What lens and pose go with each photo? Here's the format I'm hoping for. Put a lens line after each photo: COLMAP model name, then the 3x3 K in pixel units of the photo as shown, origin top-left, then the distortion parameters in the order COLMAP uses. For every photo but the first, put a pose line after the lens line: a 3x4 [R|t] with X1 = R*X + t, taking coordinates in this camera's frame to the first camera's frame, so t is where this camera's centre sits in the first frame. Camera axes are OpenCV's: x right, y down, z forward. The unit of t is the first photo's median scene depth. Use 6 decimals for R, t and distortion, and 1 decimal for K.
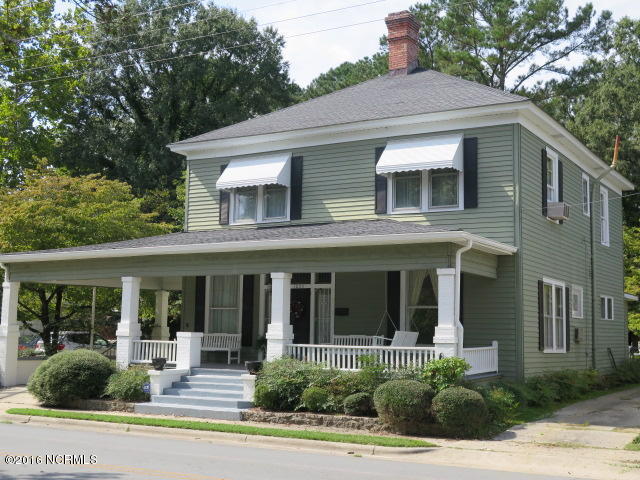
lens RADIAL K [[814.4, 0, 318.1], [0, 814.4, 236.9], [0, 0, 1]] dist [0.008538, 0.000000]
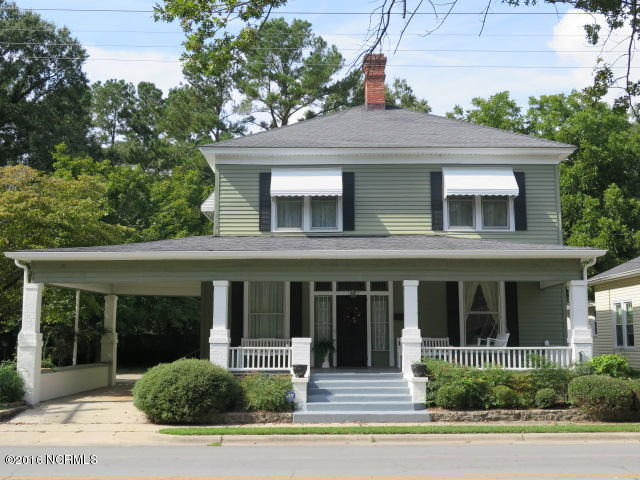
lens RADIAL K [[680.8, 0, 317.0], [0, 680.8, 258.1], [0, 0, 1]] dist [-0.006152, 0.000000]
pose [[0.868190, 0.038822, 0.494712, -0.547808], [-0.042800, 0.999078, -0.003290, 0.020903], [-0.494383, -0.018318, 0.869051, 0.264809]]
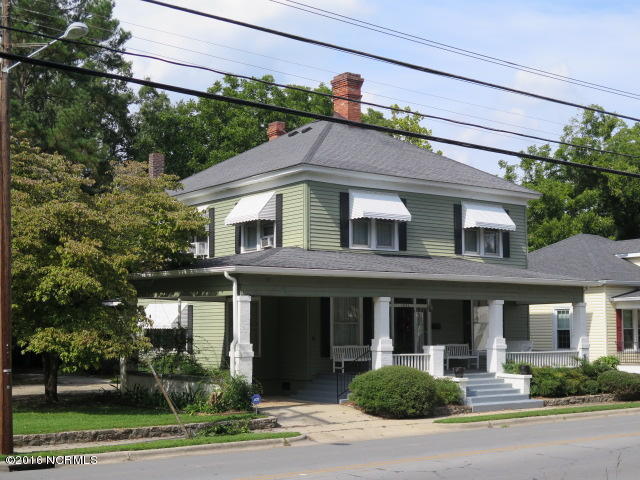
lens RADIAL K [[947.5, 0, 322.0], [0, 947.5, 242.0], [0, 0, 1]] dist [0.053419, 0.000000]
pose [[0.386307, 0.069135, 0.919776, -1.496036], [-0.097657, 0.994648, -0.033746, 0.027370], [-0.917186, -0.076786, 0.390991, 0.606249]]
